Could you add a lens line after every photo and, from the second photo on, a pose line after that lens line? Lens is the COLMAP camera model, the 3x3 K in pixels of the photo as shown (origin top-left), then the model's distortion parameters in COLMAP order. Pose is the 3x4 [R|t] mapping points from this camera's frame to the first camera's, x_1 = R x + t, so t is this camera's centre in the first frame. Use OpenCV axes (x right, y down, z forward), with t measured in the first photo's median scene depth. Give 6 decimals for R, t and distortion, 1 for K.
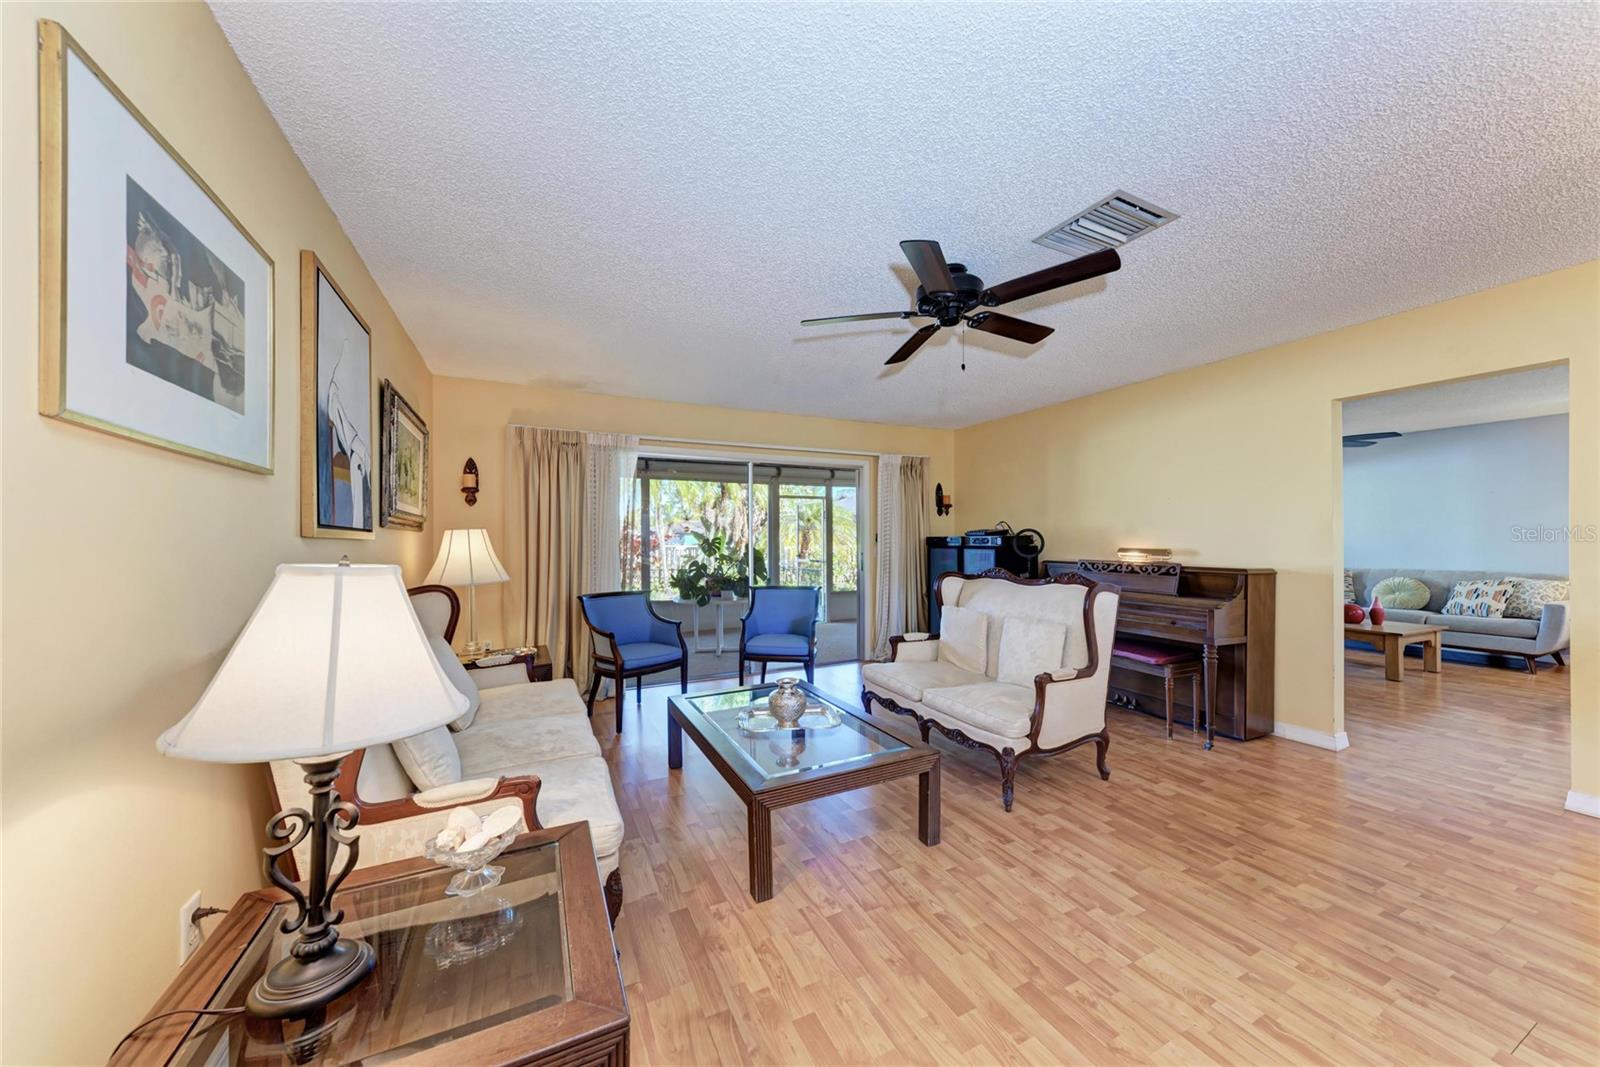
lens RADIAL K [[547.2, 0, 791.5], [0, 547.2, 544.9], [0, 0, 1]] dist [0.020736, -0.005024]
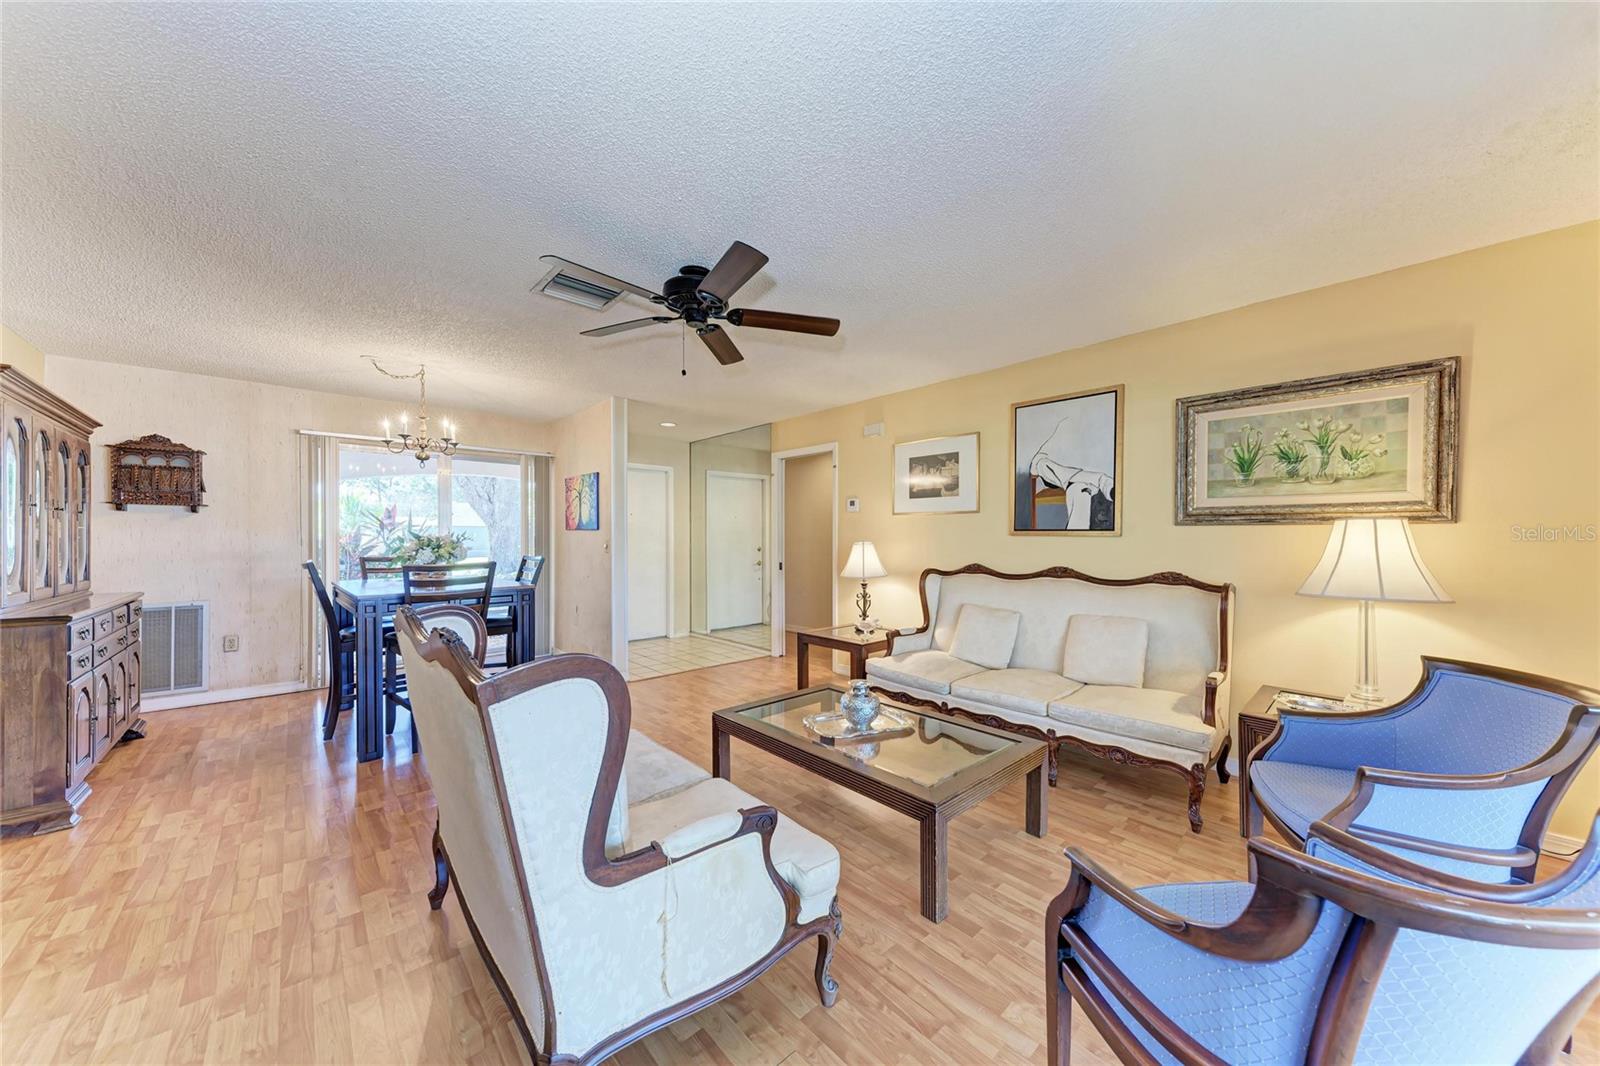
lens RADIAL K [[553.4, 0, 796.8], [0, 553.4, 539.5], [0, 0, 1]] dist [0.001335, -0.000038]
pose [[-0.958488, 0.004771, -0.285094, 0.423986], [0.001988, 0.999948, 0.010048, -0.016184], [0.285127, 0.009064, -0.958447, 2.151336]]
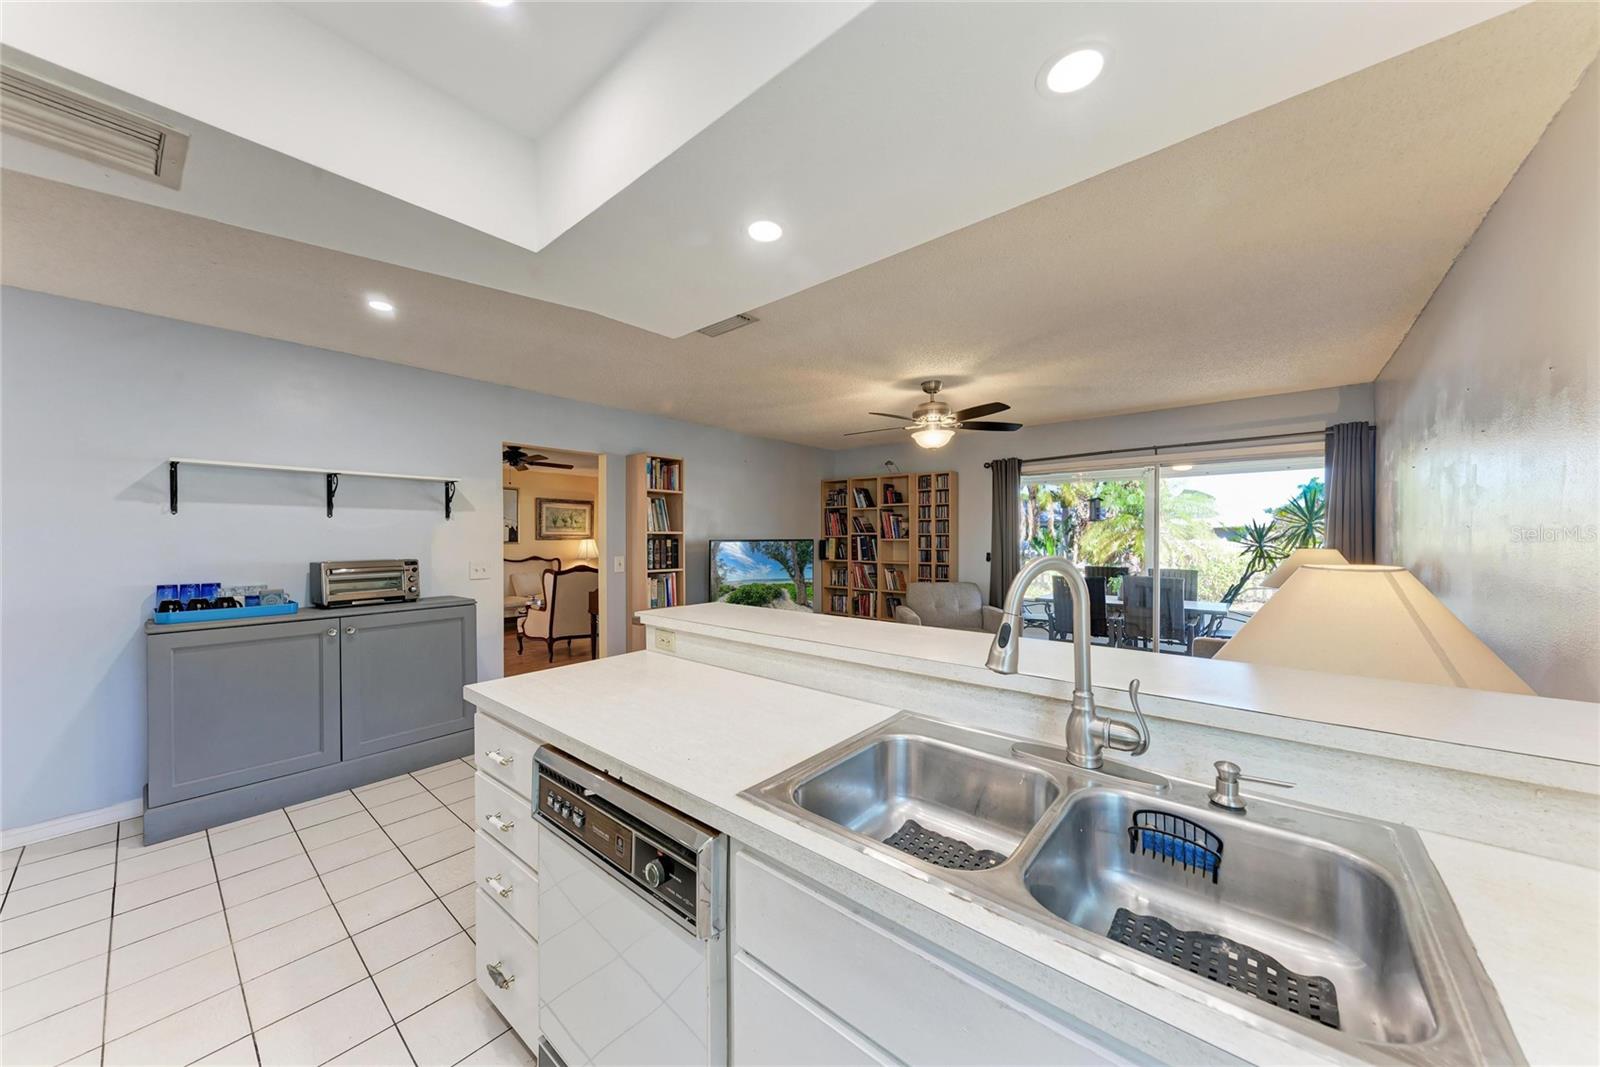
lens RADIAL K [[550.3, 0, 810.2], [0, 550.3, 540.9], [0, 0, 1]] dist [0.000546, -0.000065]
pose [[0.417894, 0.011200, -0.908427, 3.546437], [-0.005895, 0.999936, 0.009617, -0.079118], [0.908477, 0.001336, 0.417933, 1.264413]]
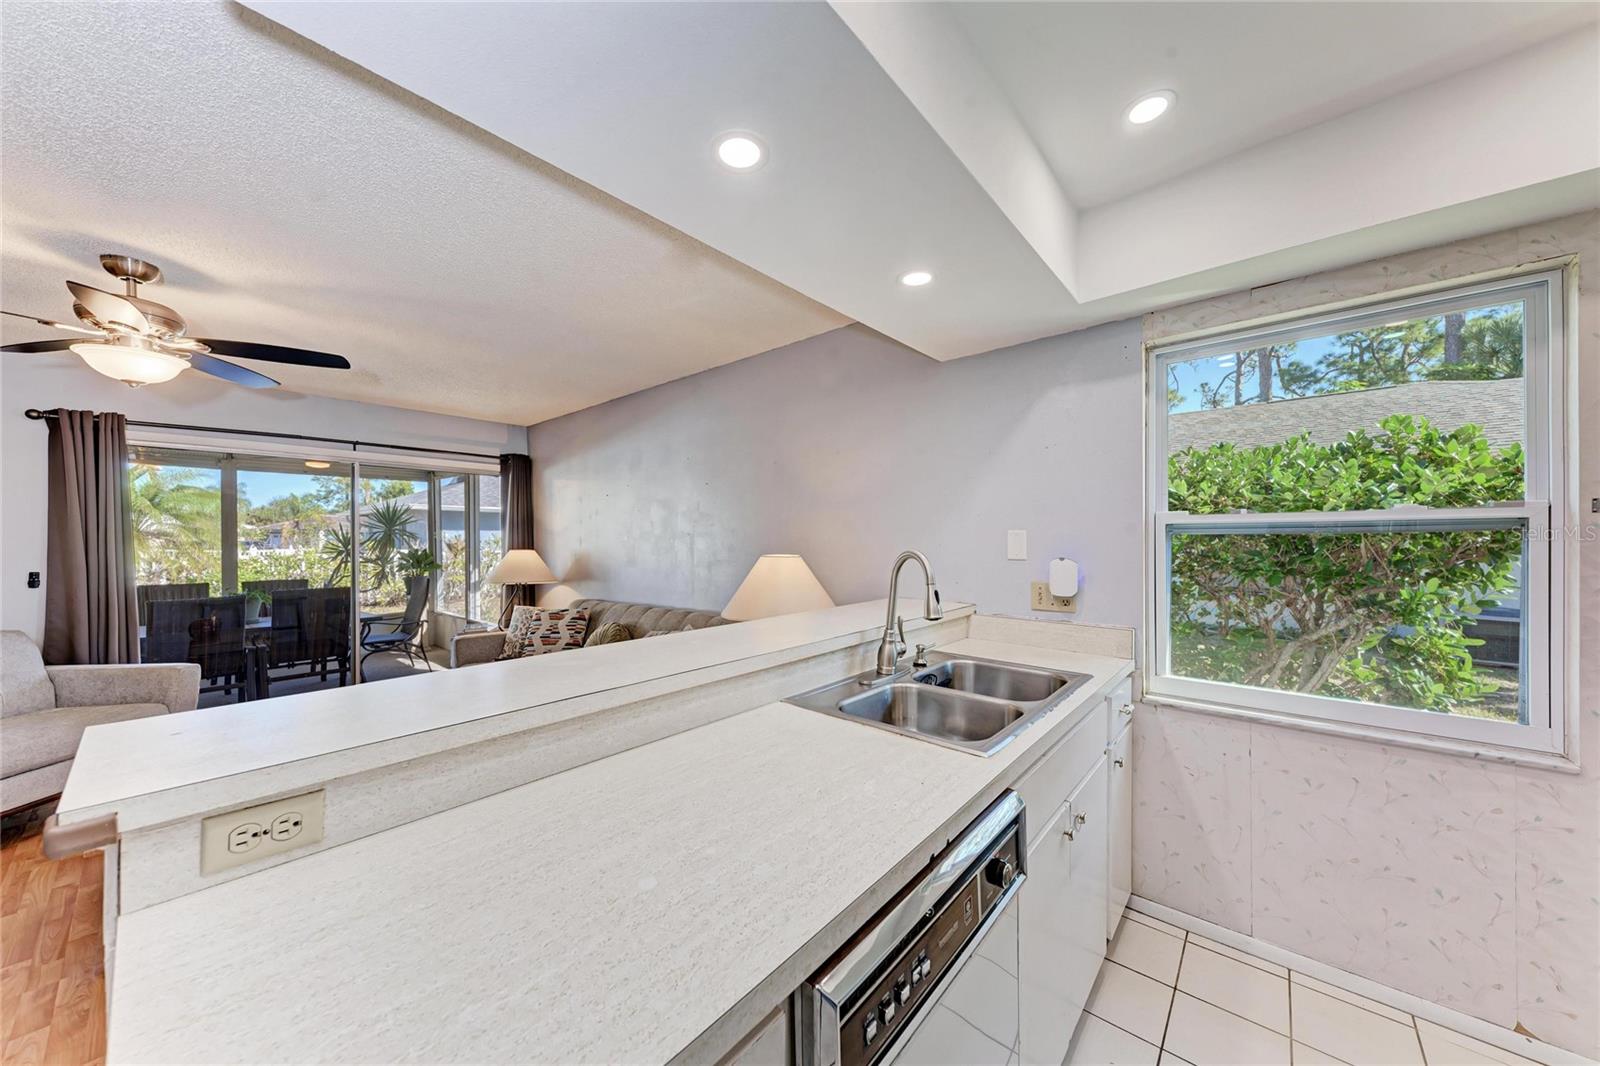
lens RADIAL K [[546.3, 0, 784.6], [0, 546.3, 543.6], [0, 0, 1]] dist [0.014698, -0.004086]
pose [[0.921446, -0.003657, 0.388490, 2.782276], [0.003282, 0.999993, 0.001629, -0.074525], [-0.388493, -0.000226, 0.921452, 1.006819]]
